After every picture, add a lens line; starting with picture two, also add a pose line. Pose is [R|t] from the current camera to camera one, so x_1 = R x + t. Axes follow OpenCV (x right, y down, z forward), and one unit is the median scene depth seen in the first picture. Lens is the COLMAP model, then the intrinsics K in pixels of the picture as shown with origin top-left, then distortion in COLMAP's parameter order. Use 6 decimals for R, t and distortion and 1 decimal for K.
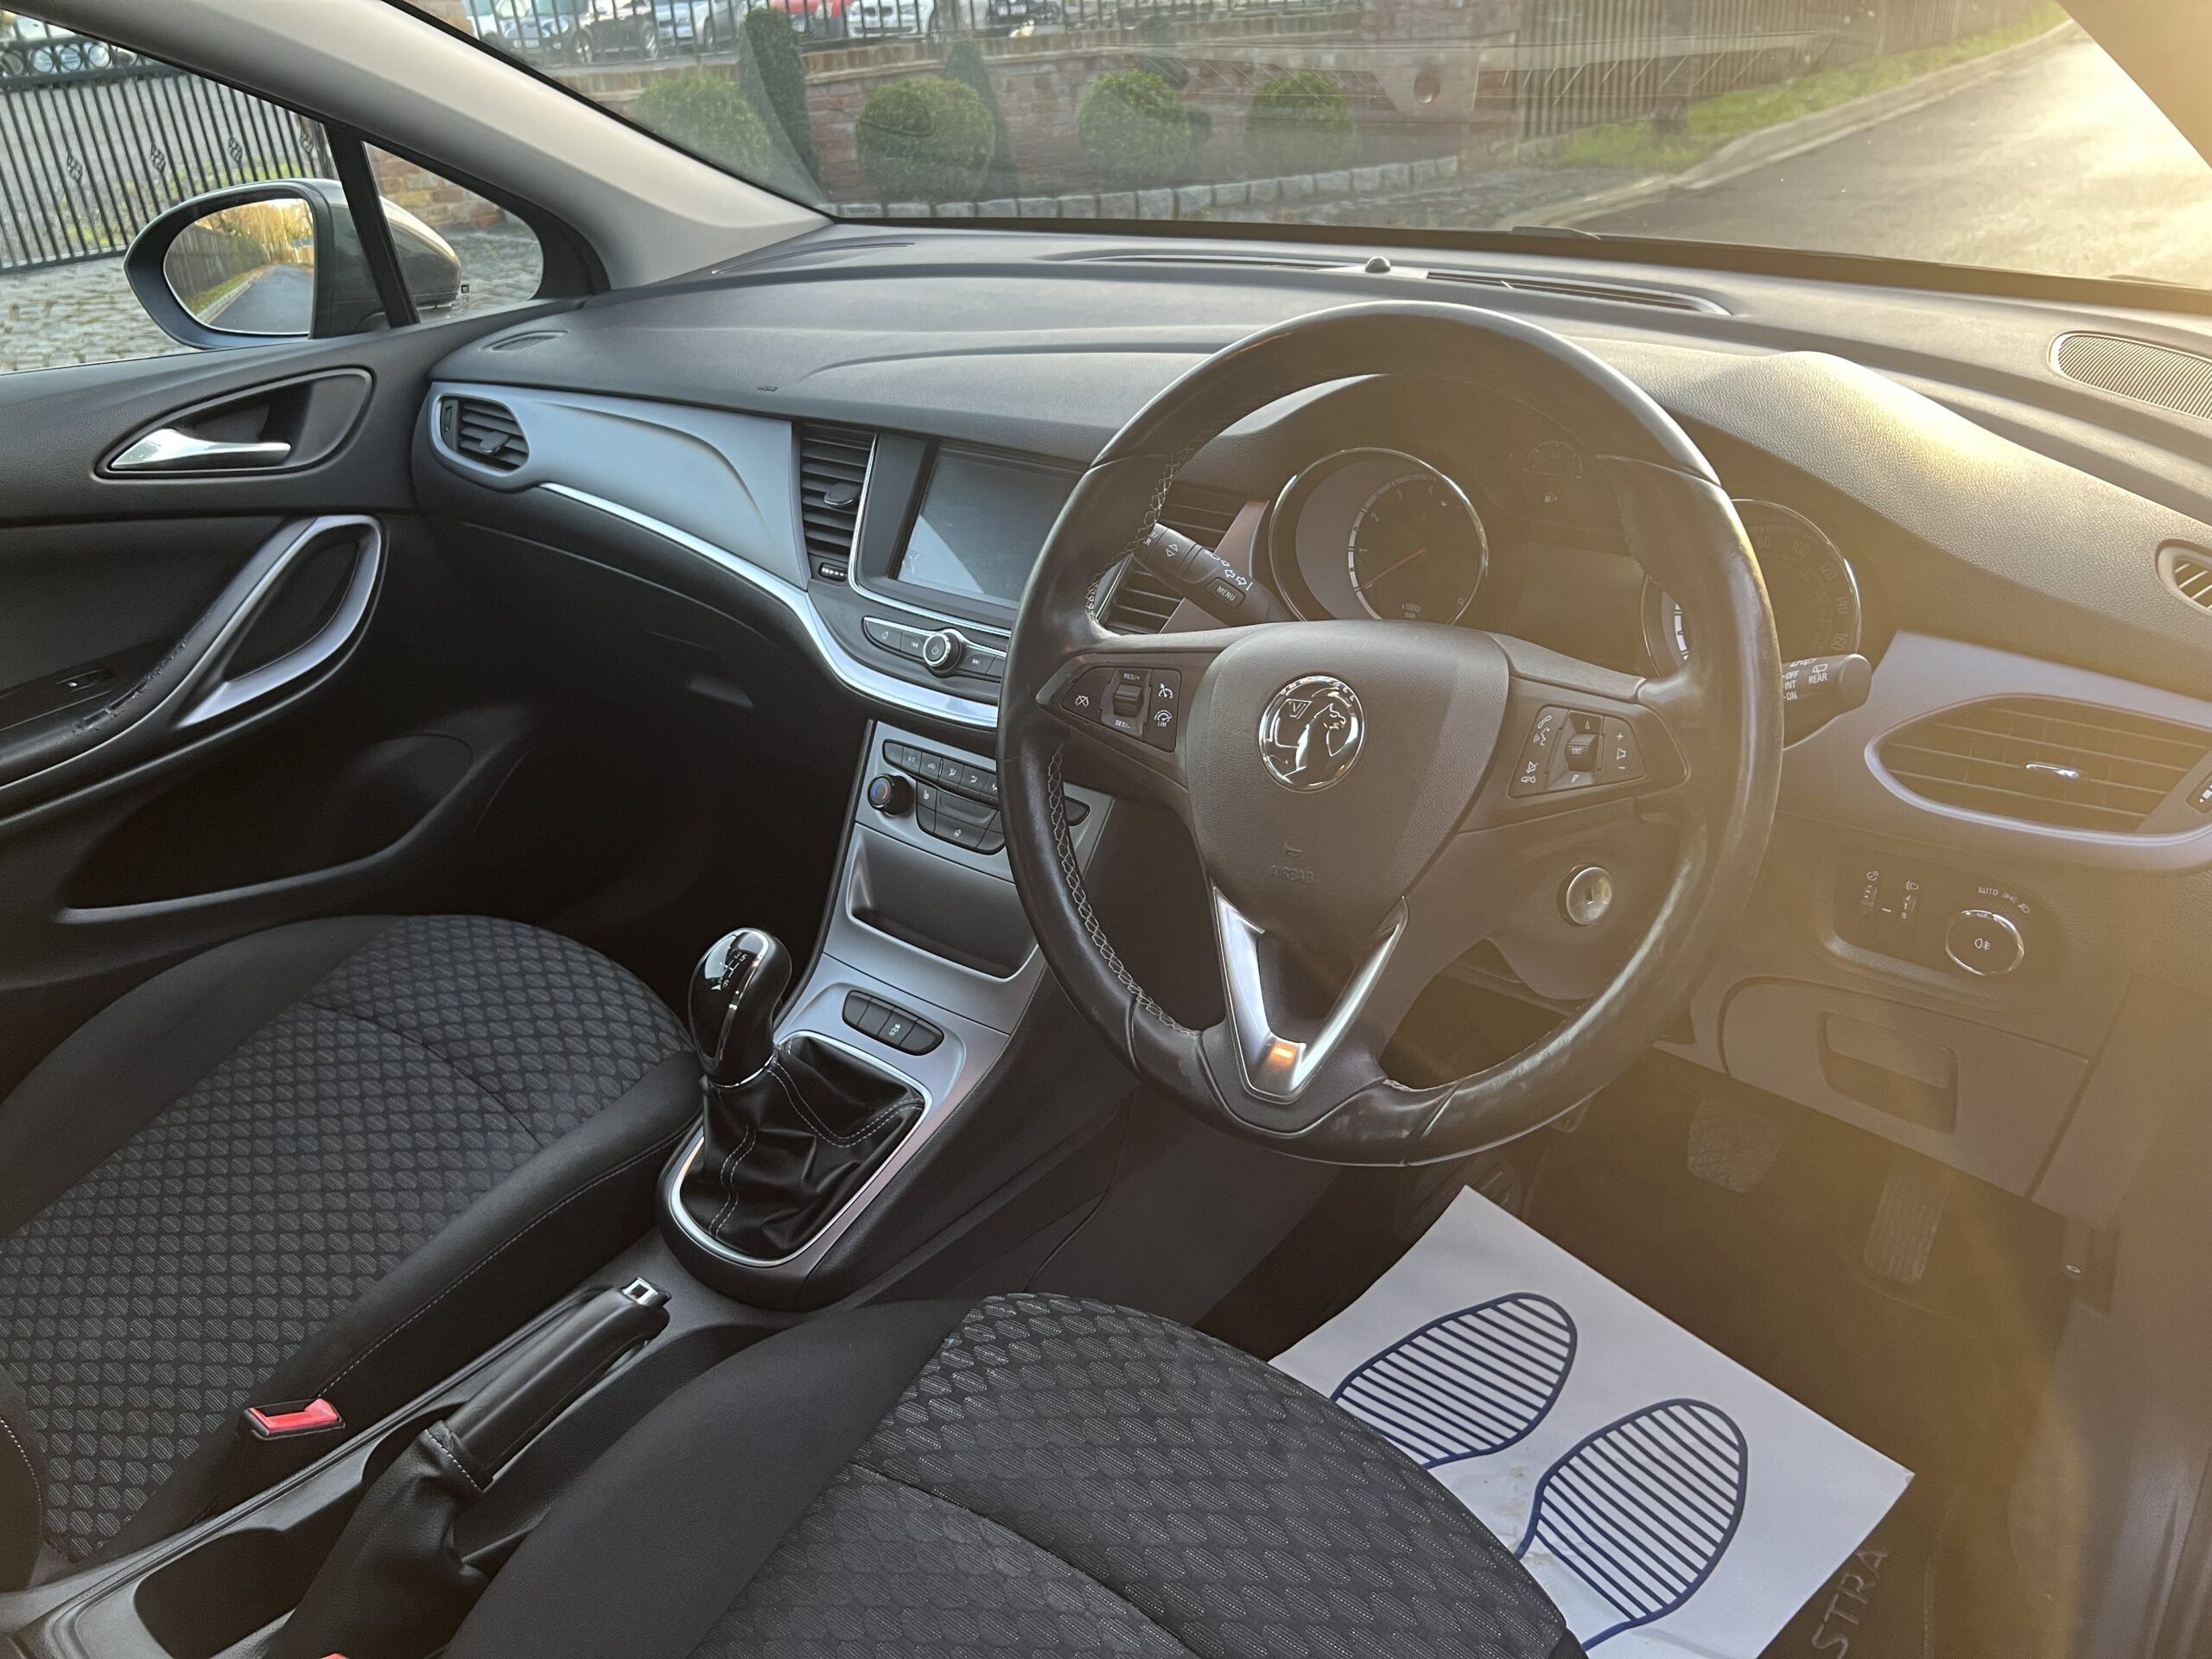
lens RADIAL K [[1661.0, 0, 1106.0], [0, 1661.0, 829.5], [0, 0, 1]] dist [0.058402, -0.076615]
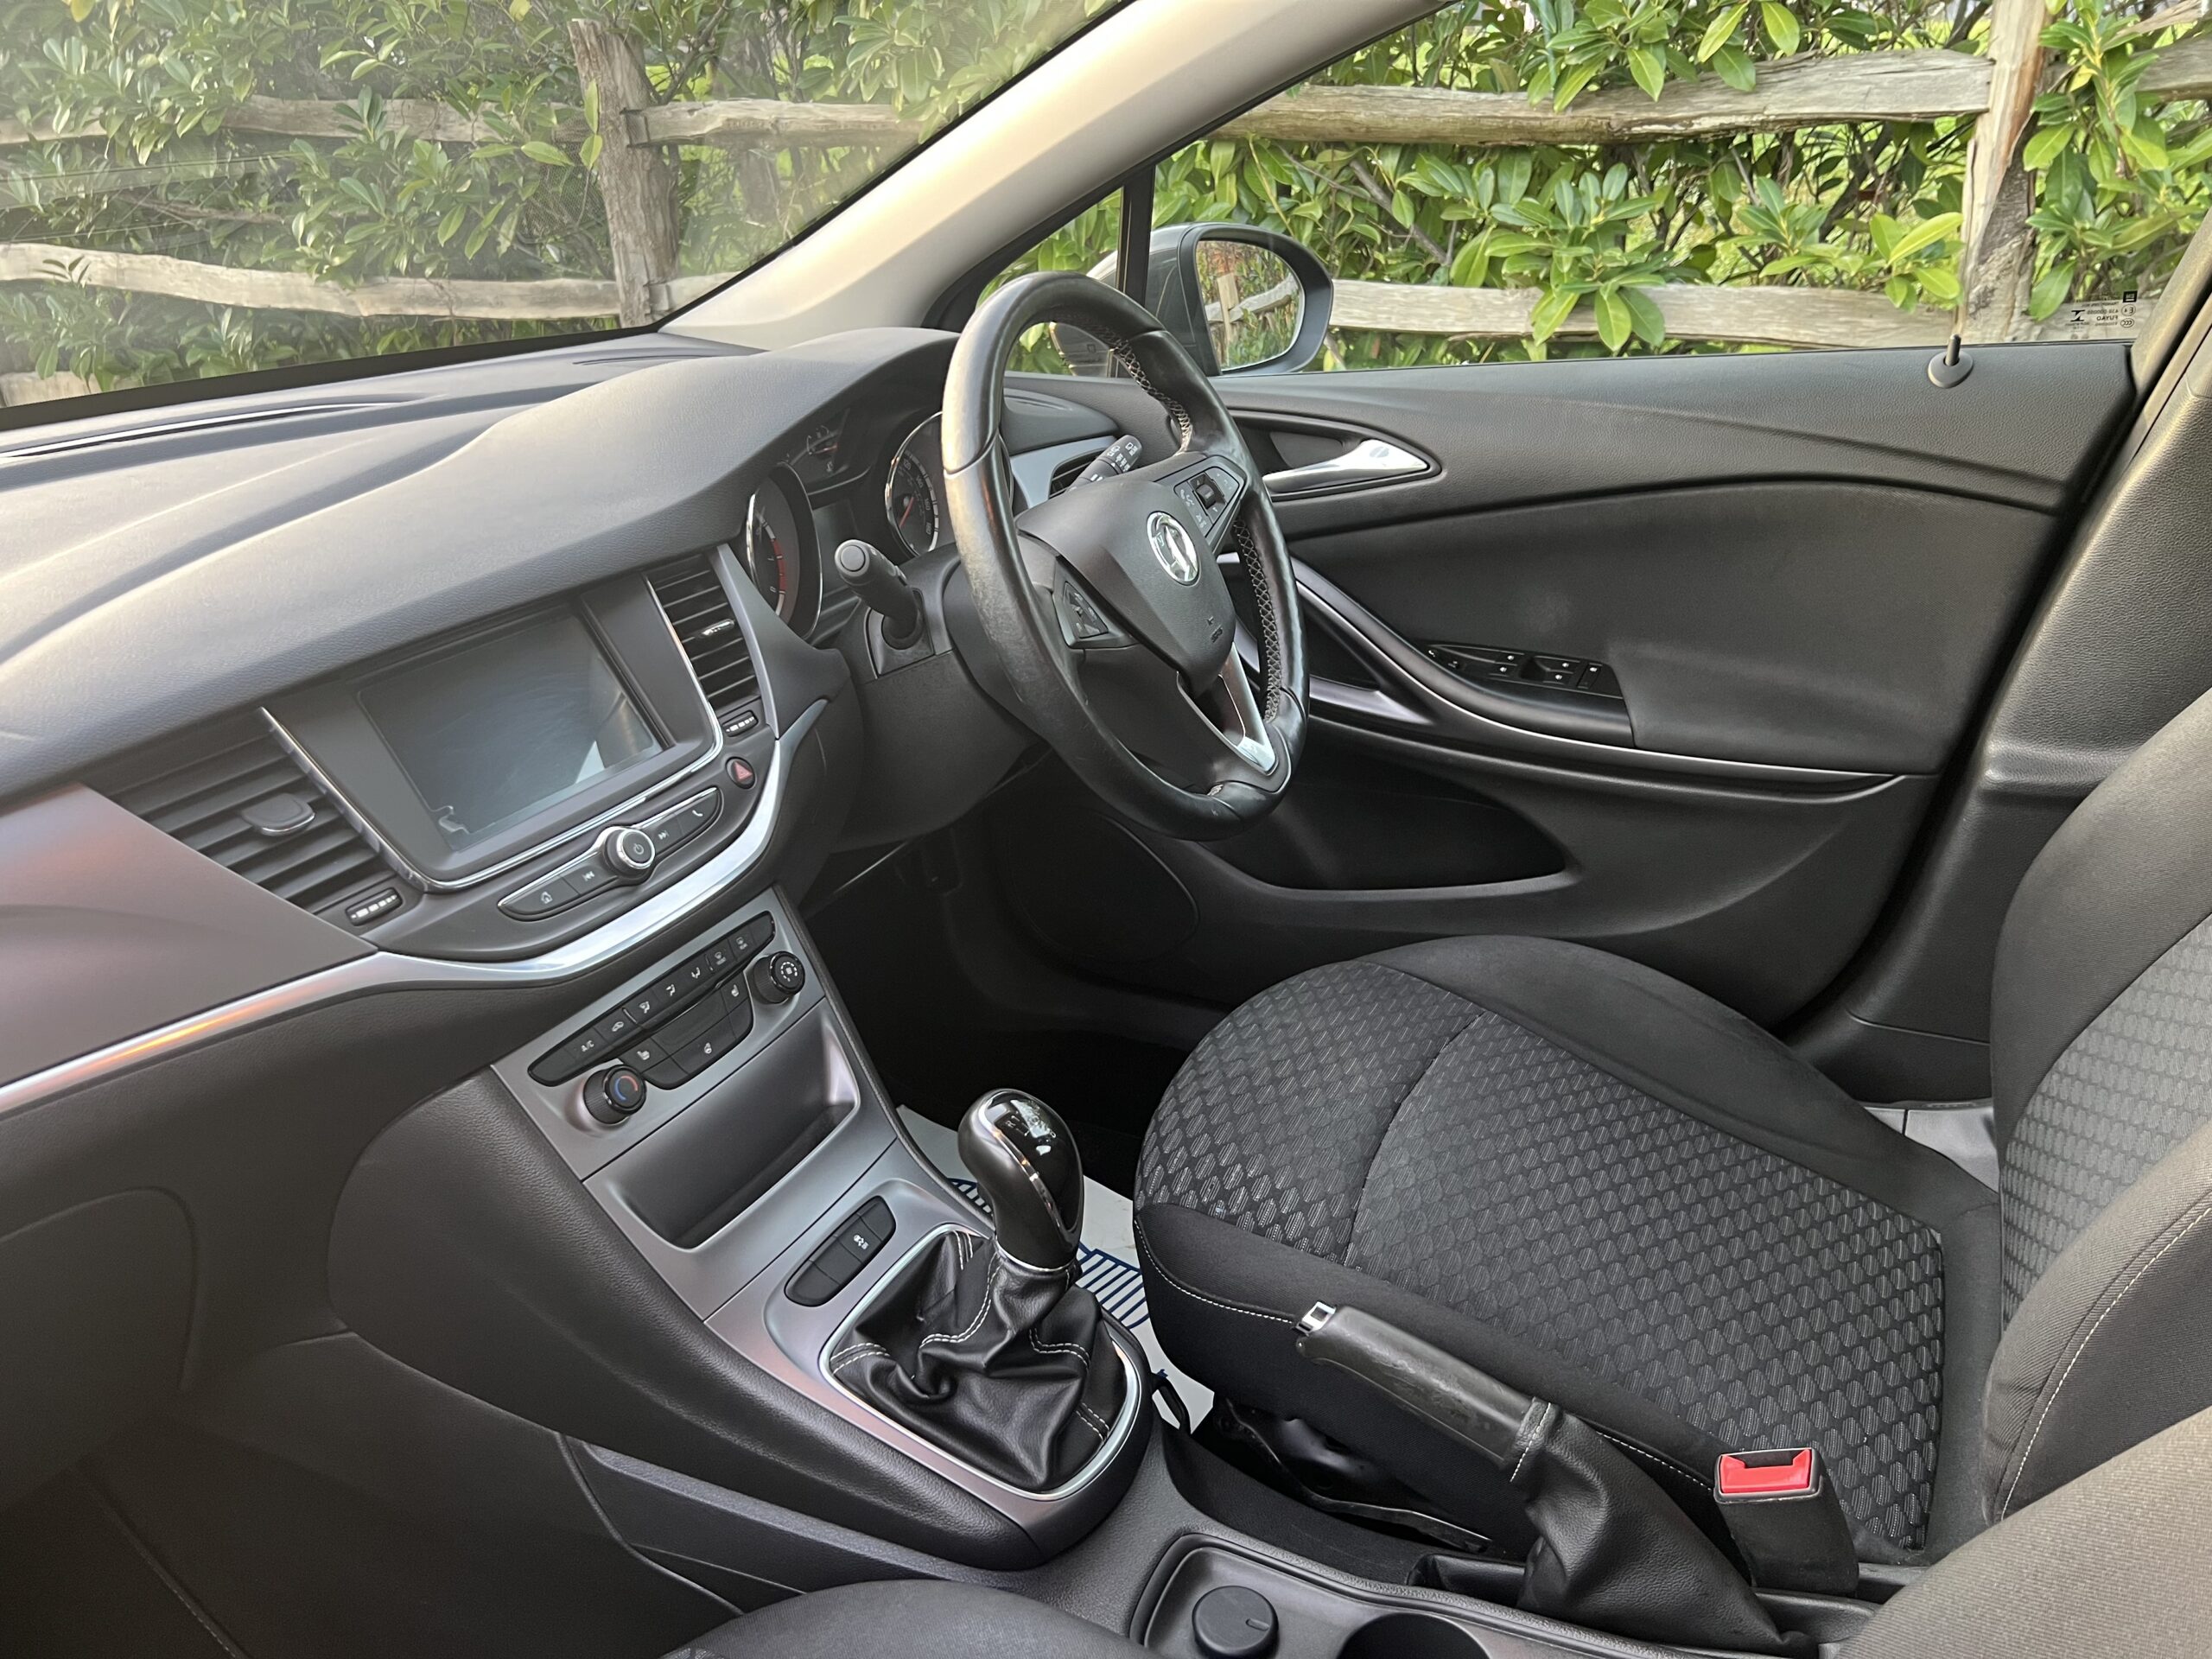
lens RADIAL K [[1650.8, 0, 1134.6], [0, 1650.8, 826.9], [0, 0, 1]] dist [0.046258, -0.060900]
pose [[-0.230990, -0.322238, 0.918045, -0.836853], [0.495603, 0.773007, 0.396028, -0.295455], [-0.837270, 0.546464, -0.018855, 0.767462]]
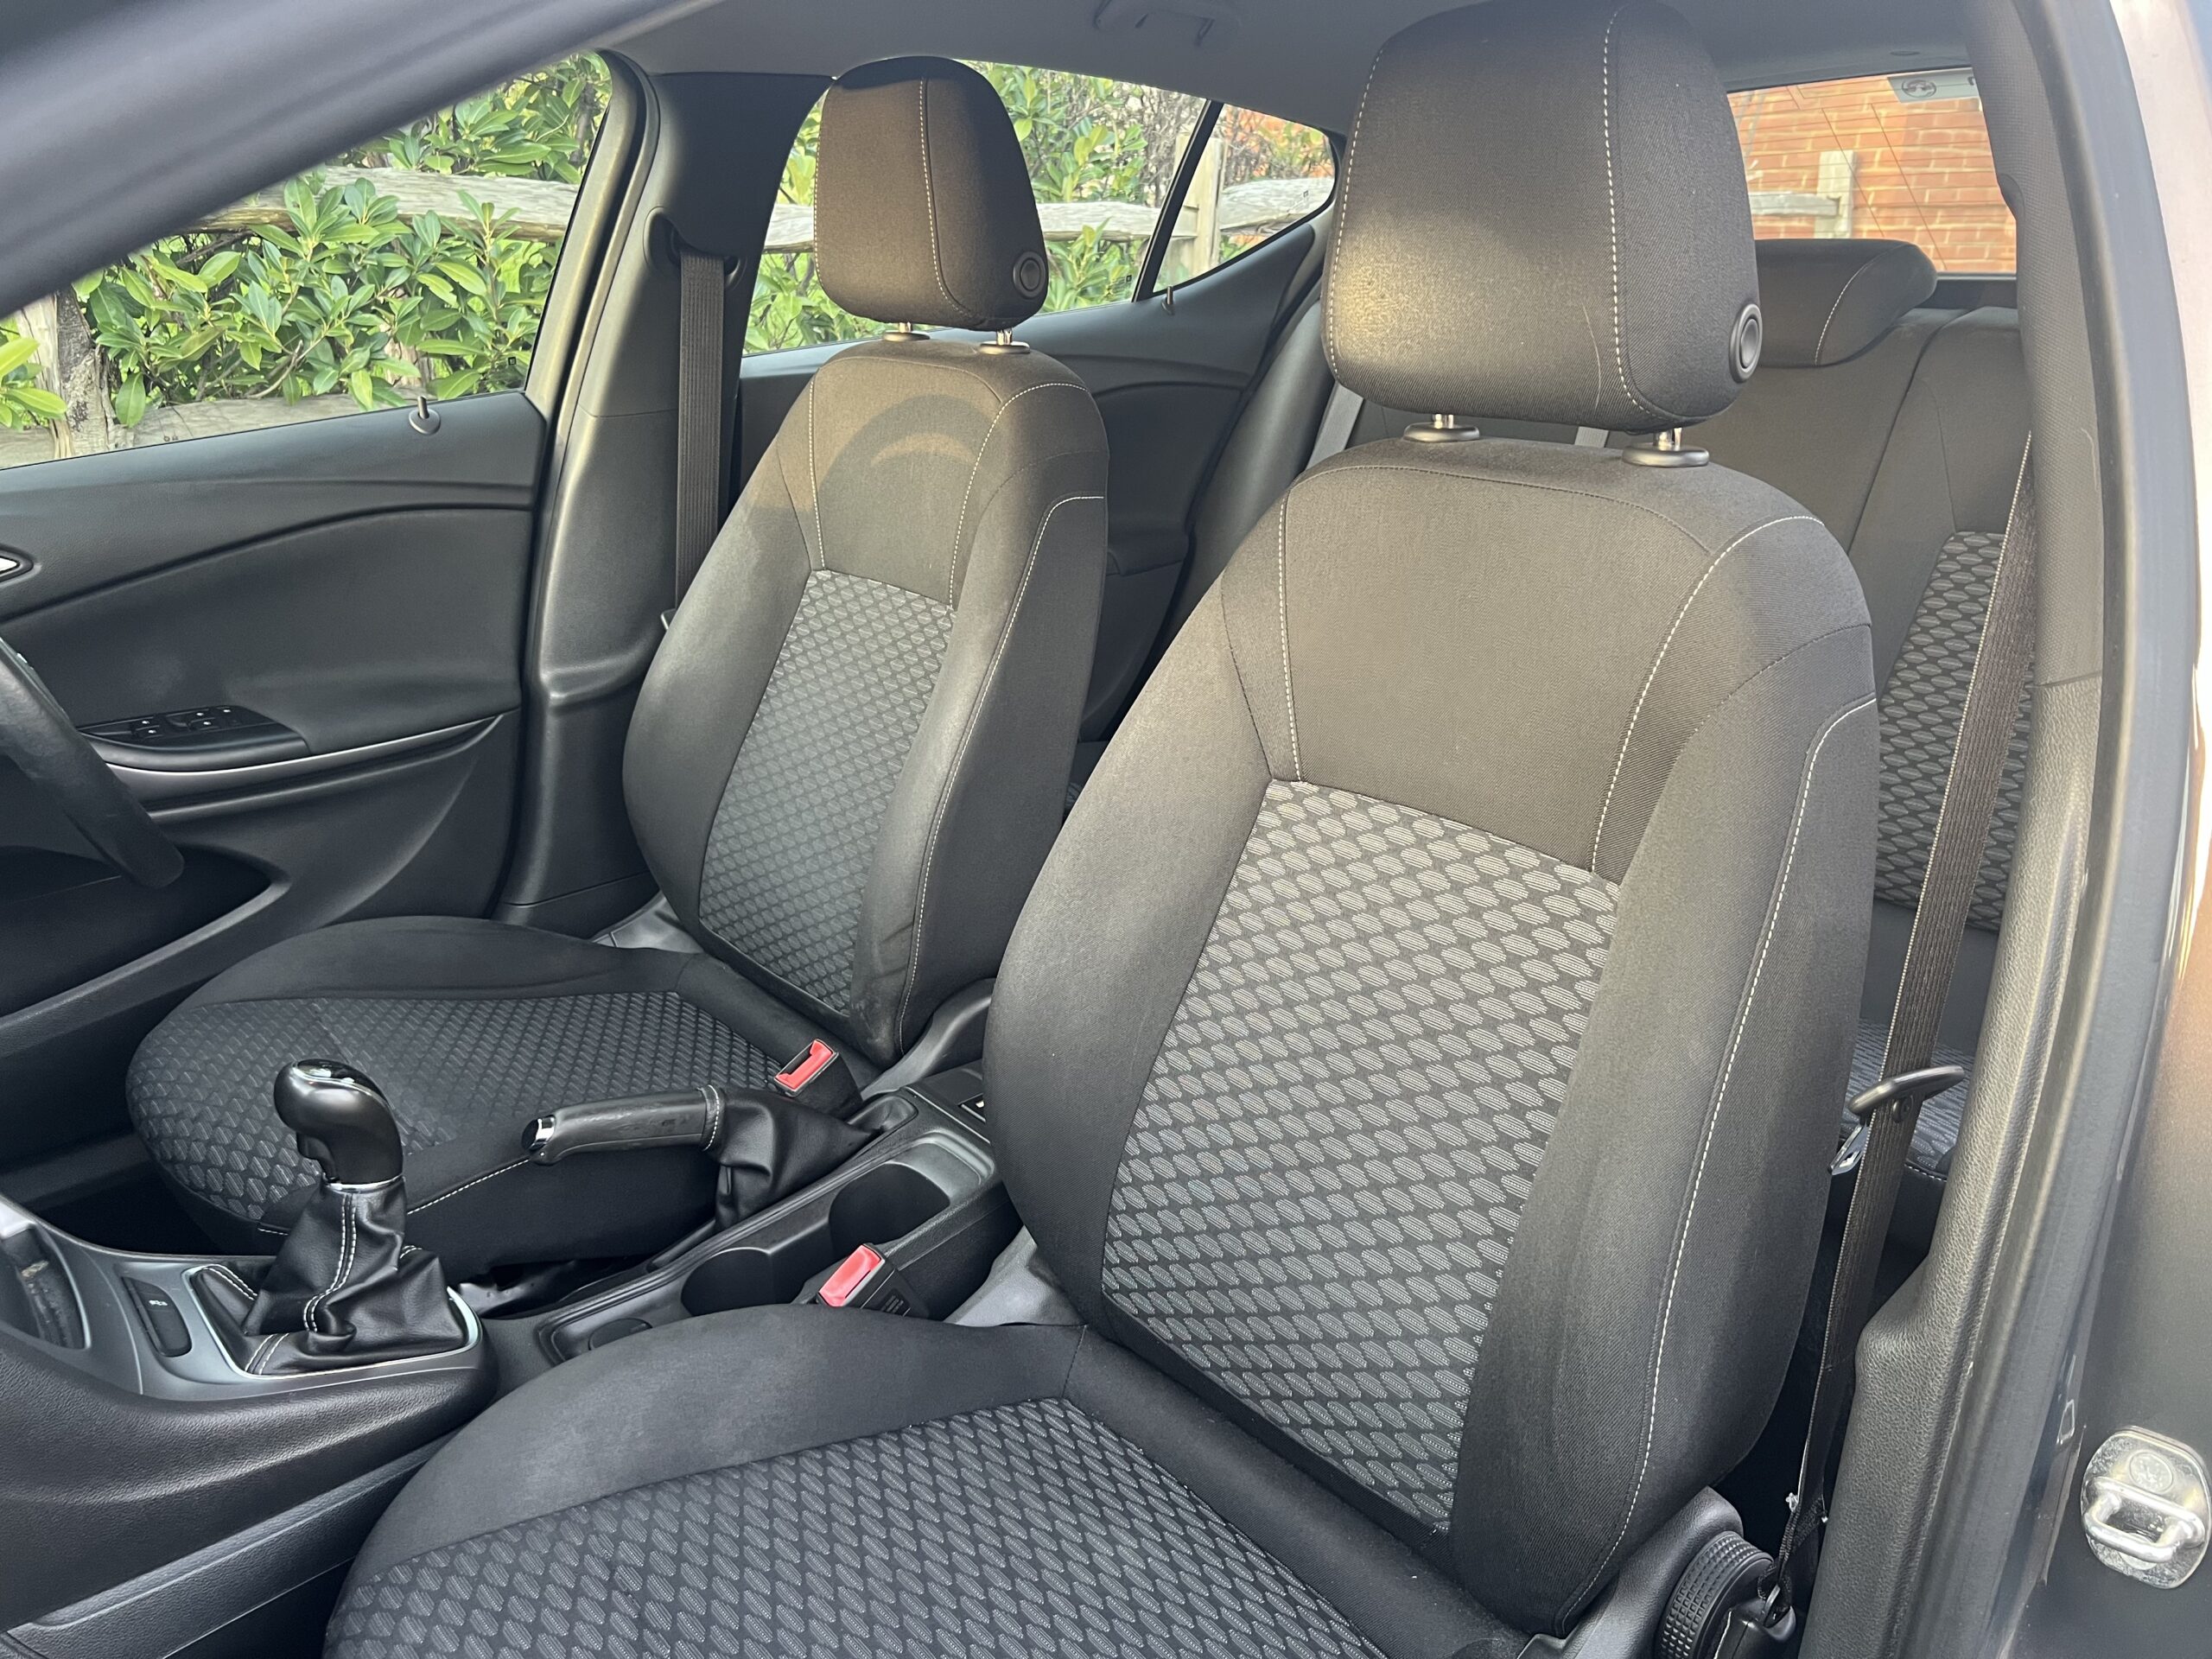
lens RADIAL K [[1661.0, 0, 1106.0], [0, 1661.0, 829.5], [0, 0, 1]] dist [0.058402, -0.076615]
pose [[-0.982278, 0.008397, 0.187241, -0.748321], [0.145563, 0.663505, 0.733876, -0.588259], [-0.118072, 0.748125, -0.652968, 1.294432]]
